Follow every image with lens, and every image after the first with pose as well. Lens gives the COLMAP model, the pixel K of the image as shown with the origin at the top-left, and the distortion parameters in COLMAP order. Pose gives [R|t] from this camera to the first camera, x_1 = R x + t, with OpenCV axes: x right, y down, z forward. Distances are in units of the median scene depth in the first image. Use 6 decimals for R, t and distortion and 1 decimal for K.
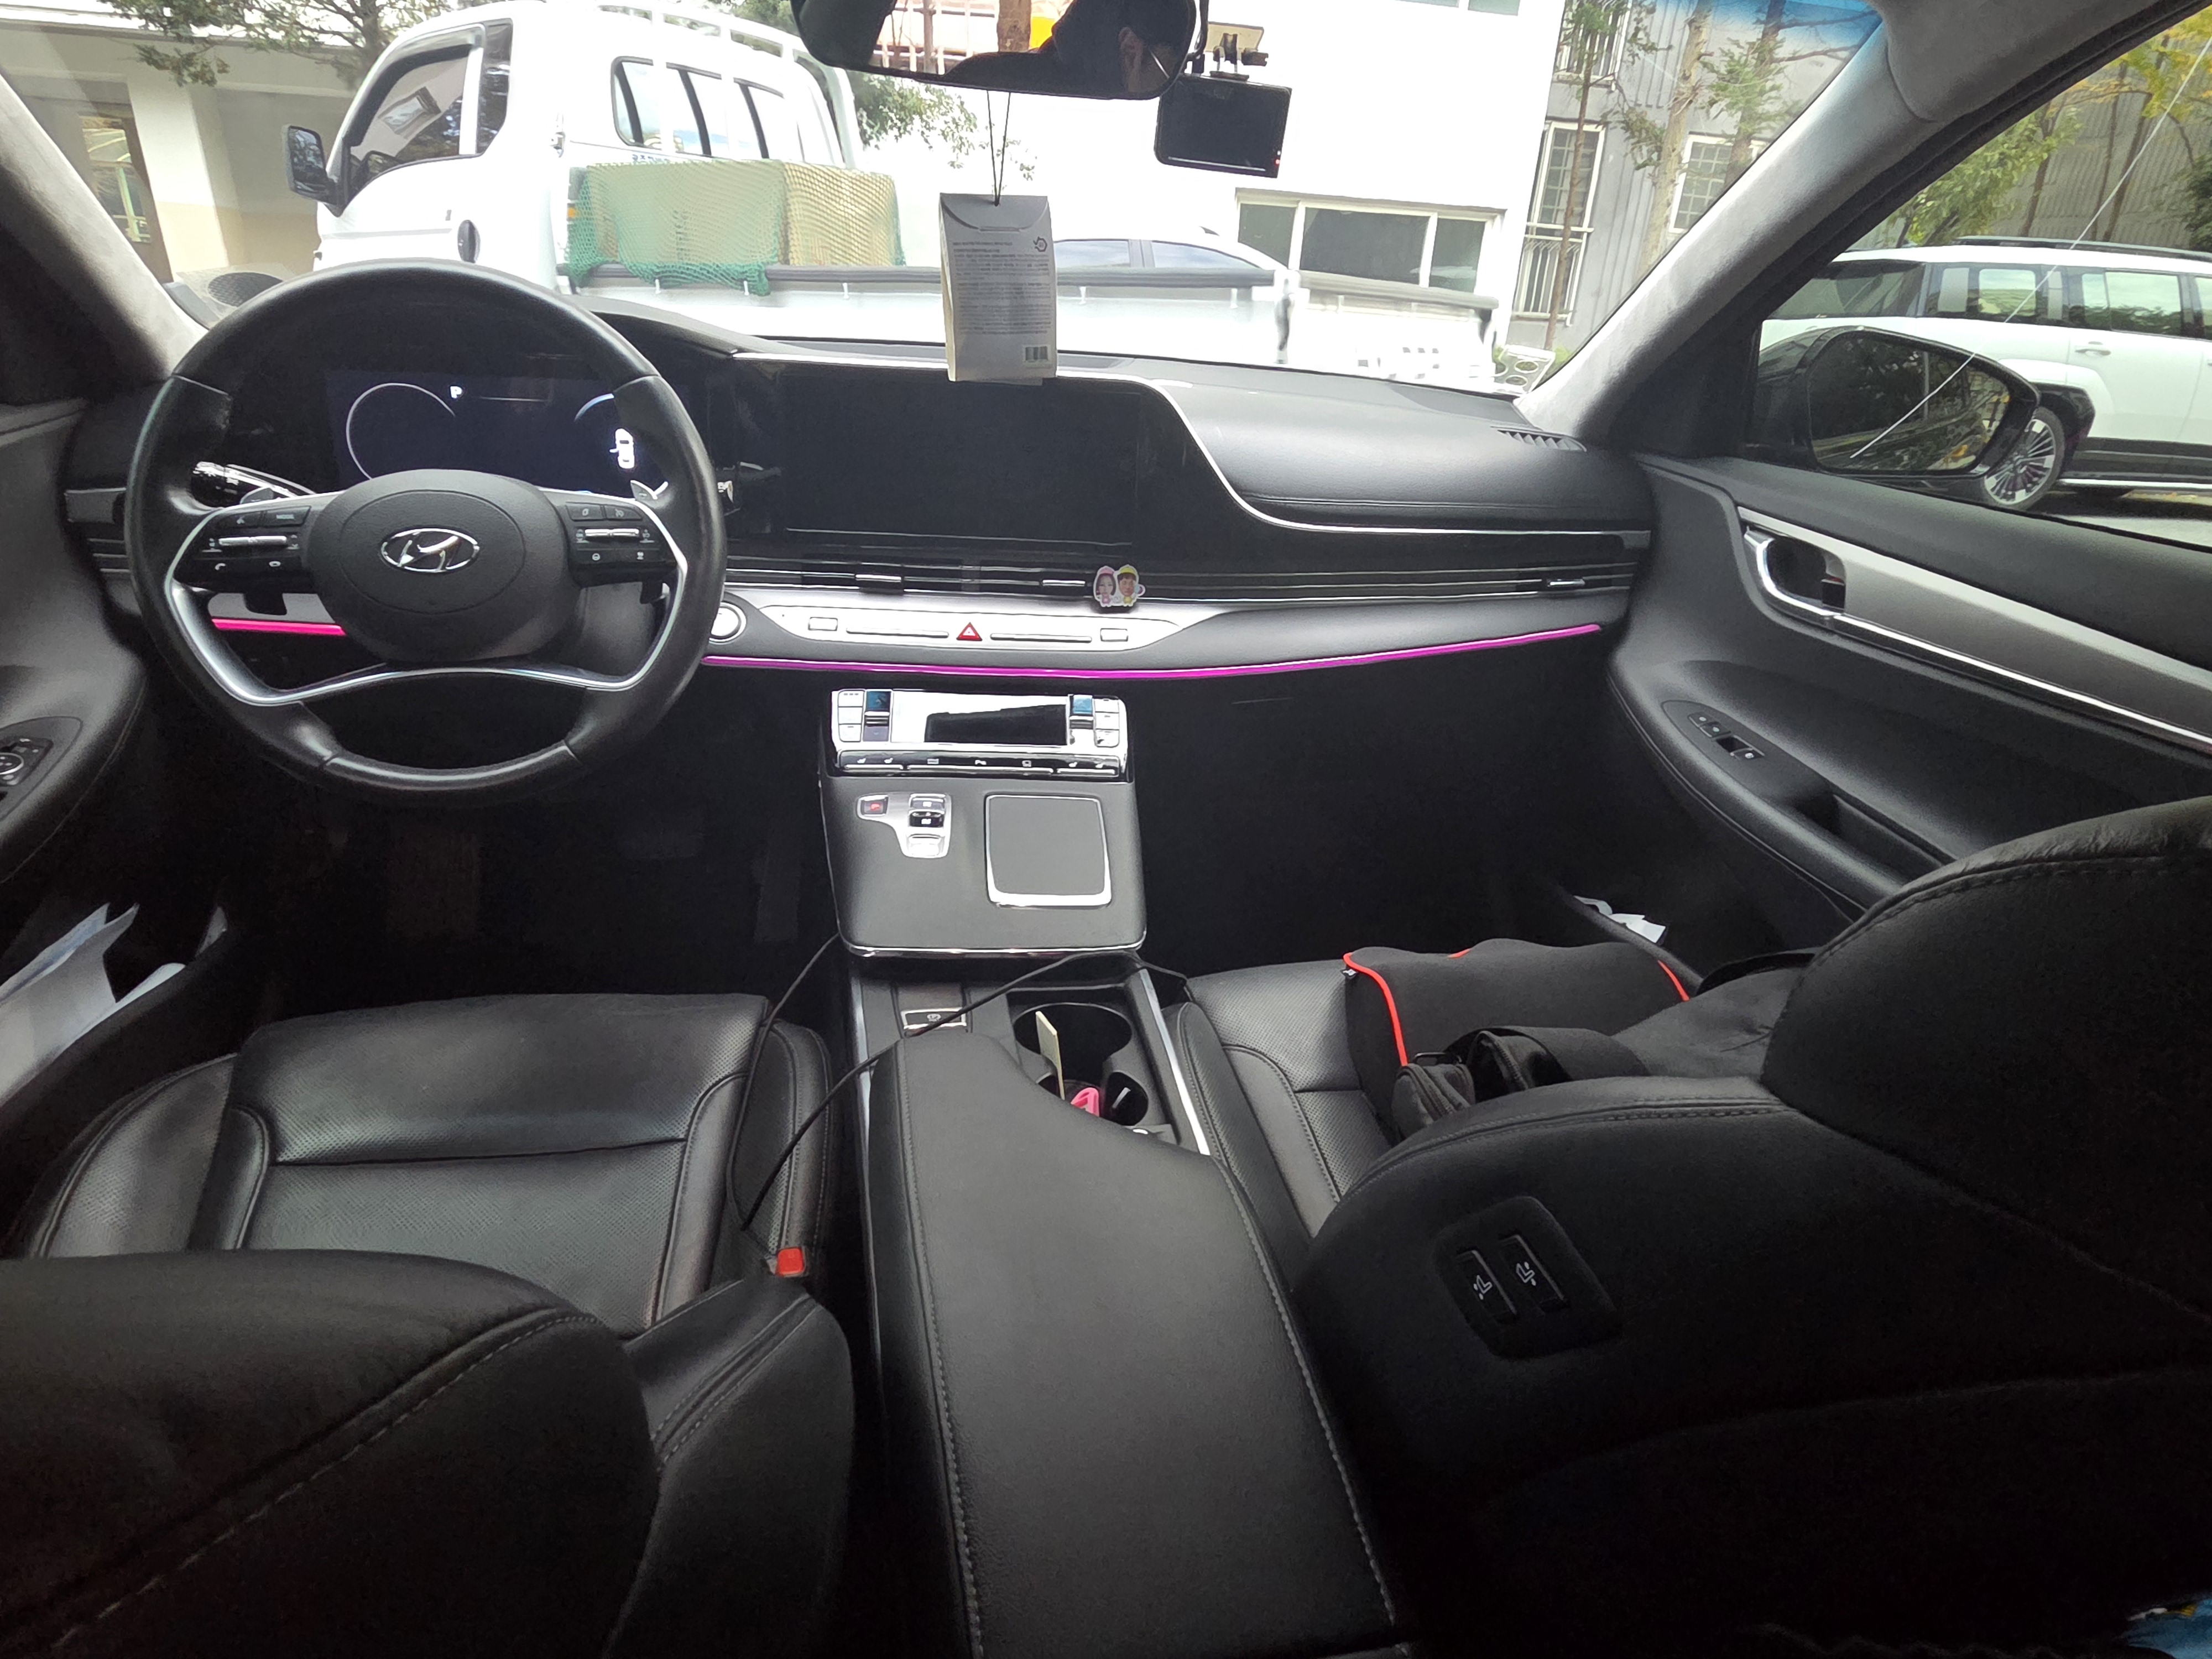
lens RADIAL K [[1221.6, 0, 1096.1], [0, 1221.6, 836.4], [0, 0, 1]] dist [0.004872, -0.004865]
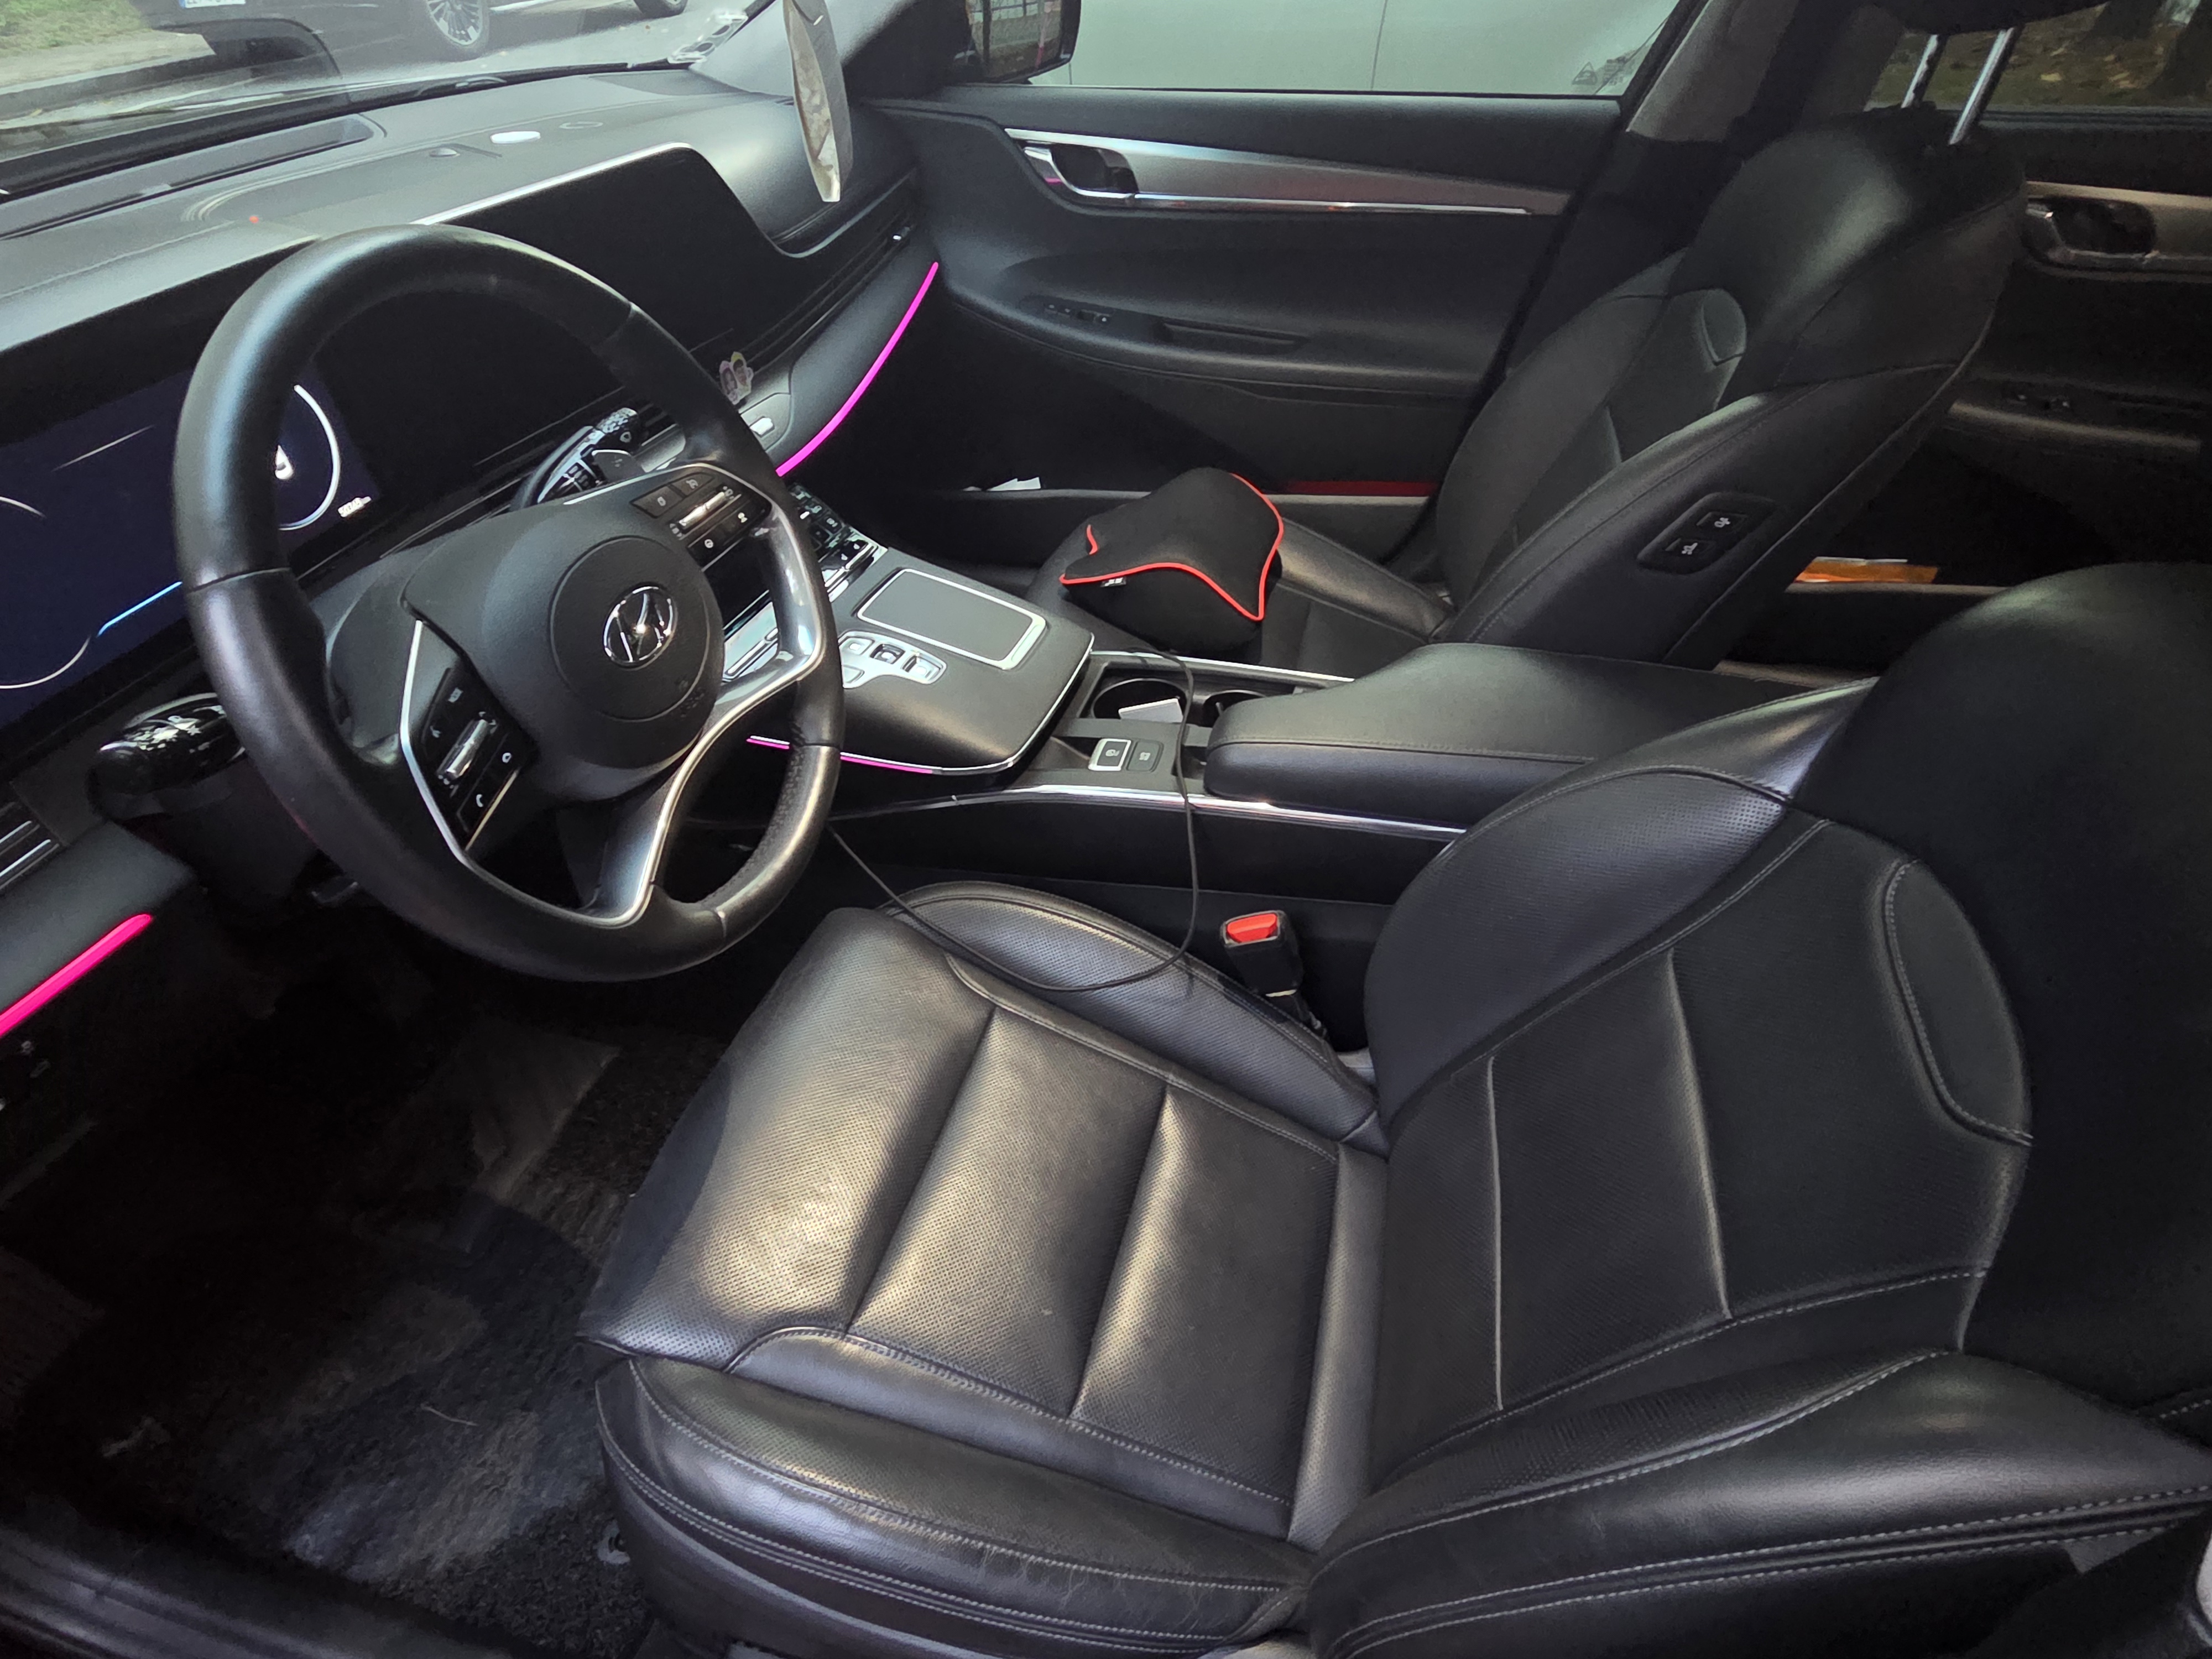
lens RADIAL K [[1221.6, 0, 1099.8], [0, 1221.6, 826.0], [0, 0, 1]] dist [0.004872, -0.004865]
pose [[0.423096, -0.623104, 0.657823, -0.616072], [0.407372, 0.779306, 0.476163, -0.234762], [-0.809344, 0.066516, 0.583556, 0.201953]]
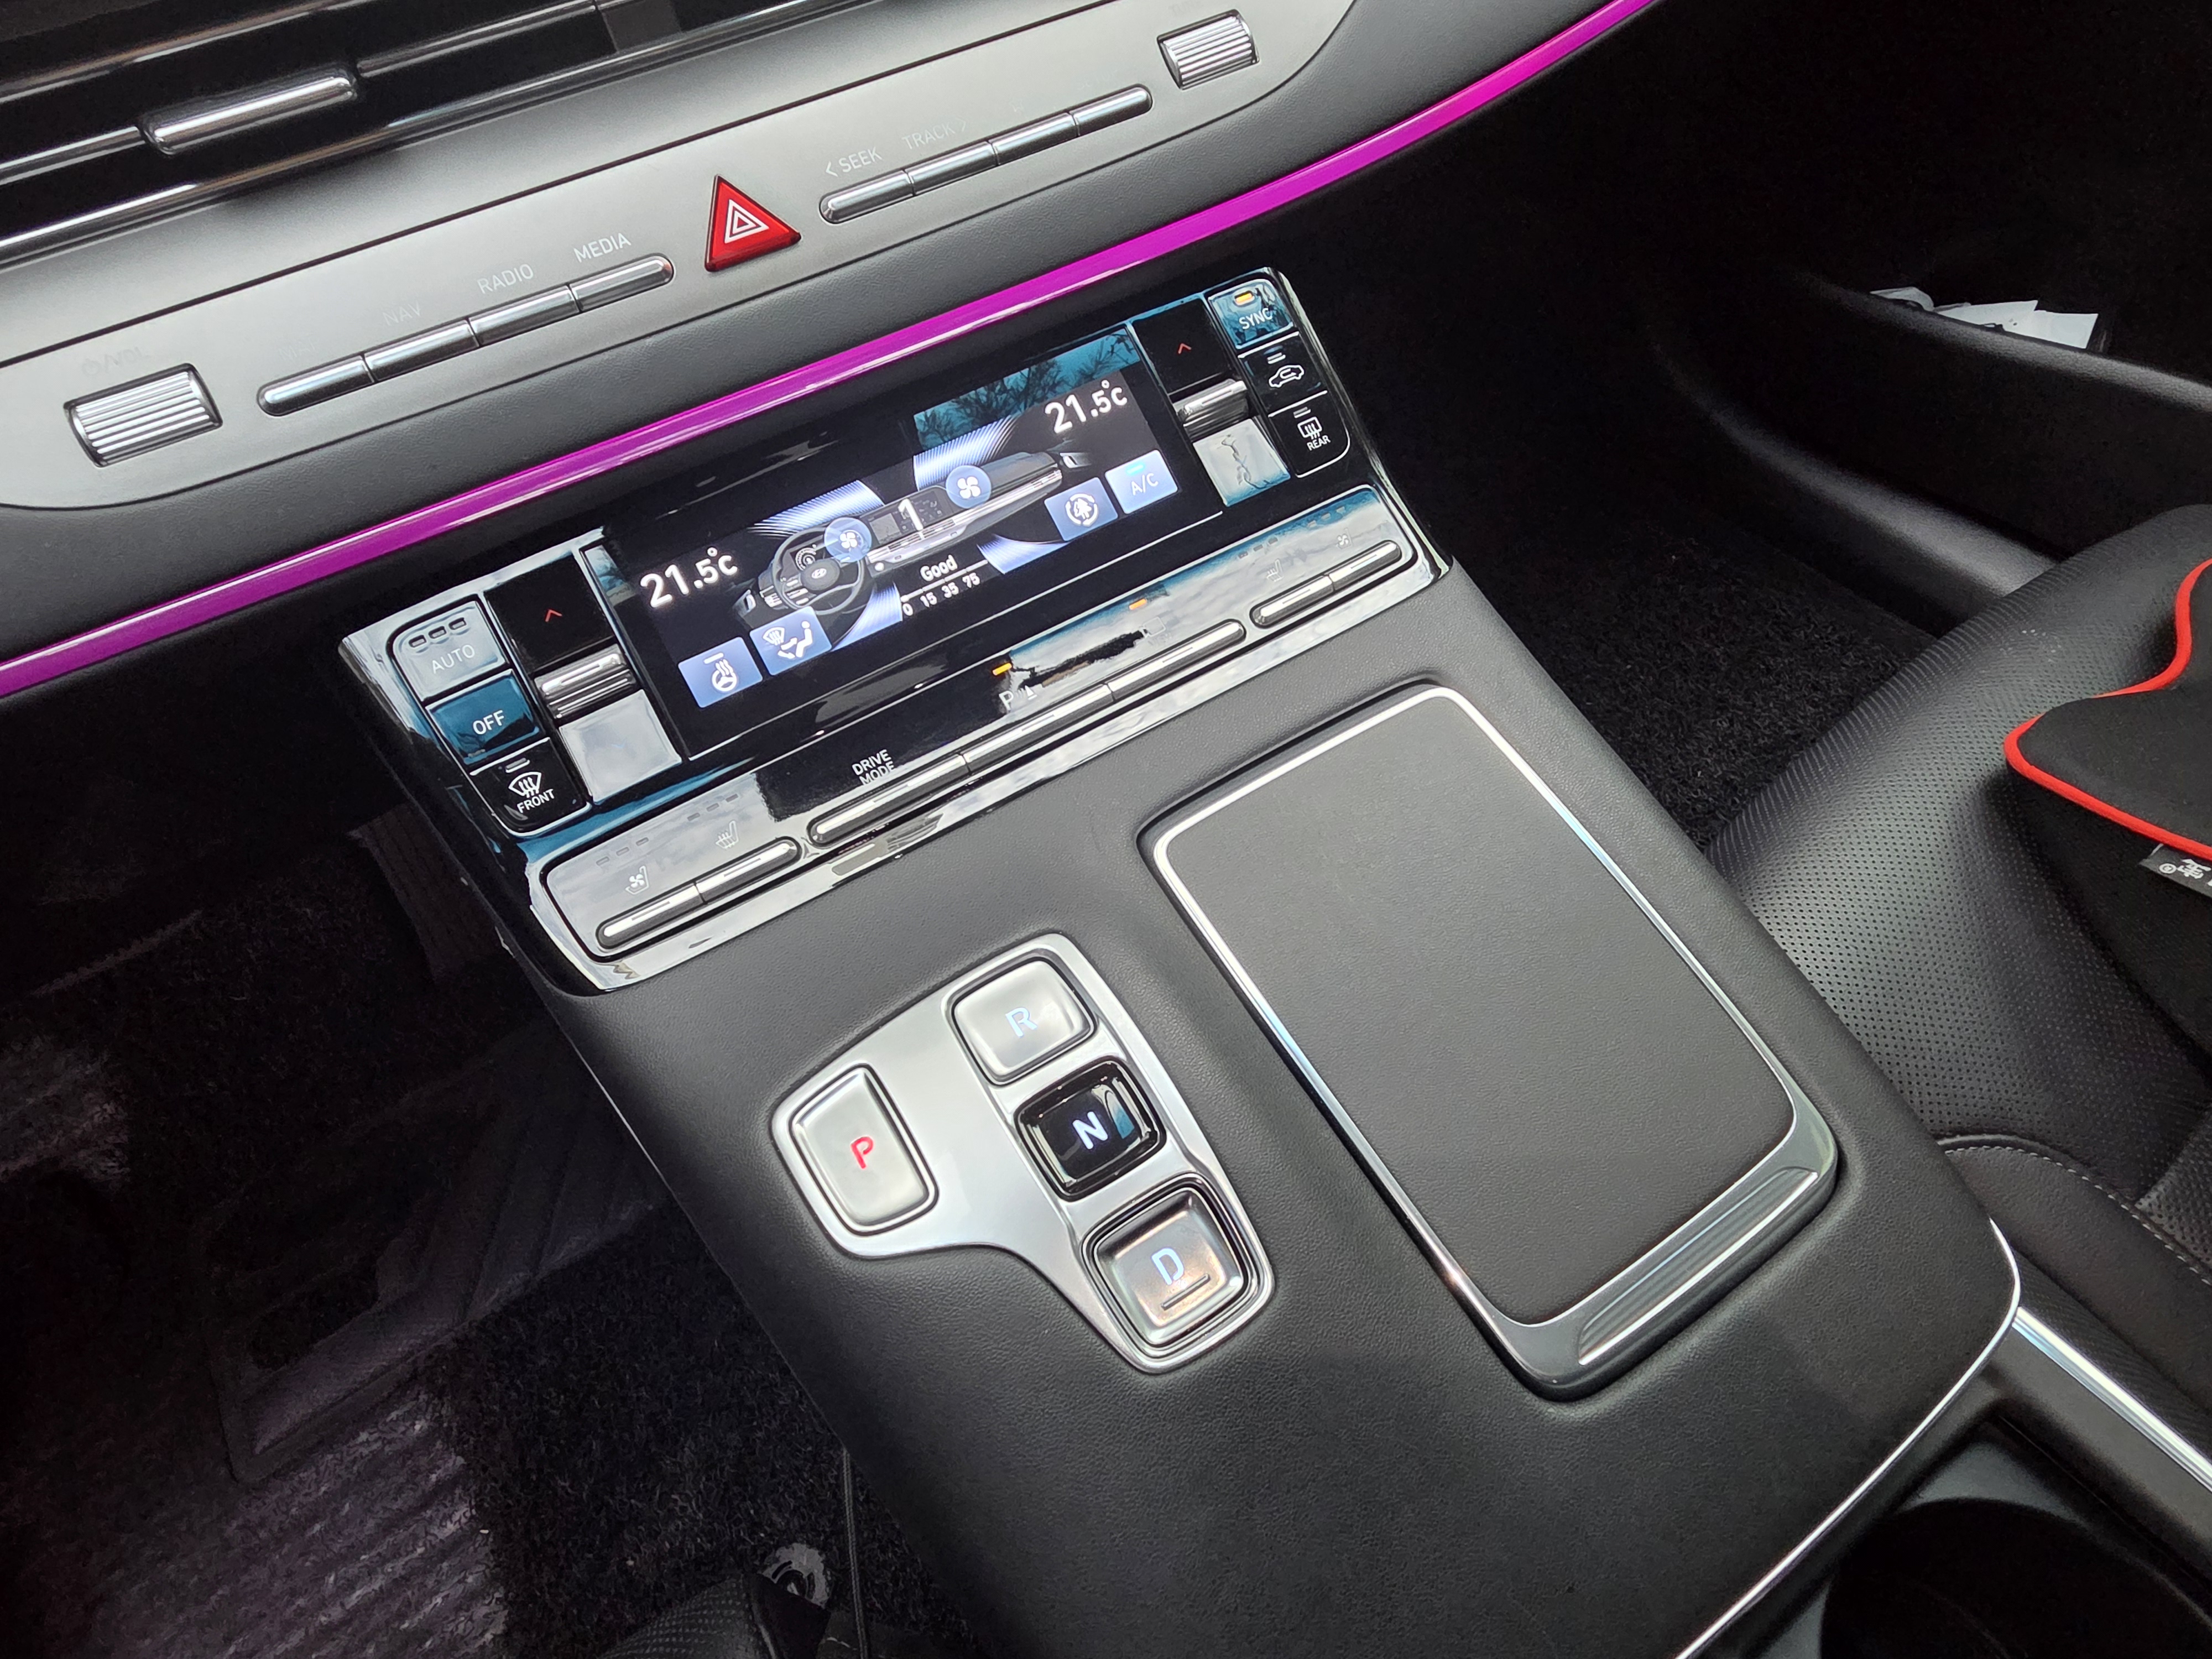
lens RADIAL K [[1221.6, 0, 1101.4], [0, 1221.6, 837.4], [0, 0, 1]] dist [0.004872, -0.004865]
pose [[0.890366, -0.427579, 0.156283, -0.112643], [0.300618, 0.810018, 0.503487, -0.144406], [-0.341873, -0.401306, 0.849750, 0.599295]]
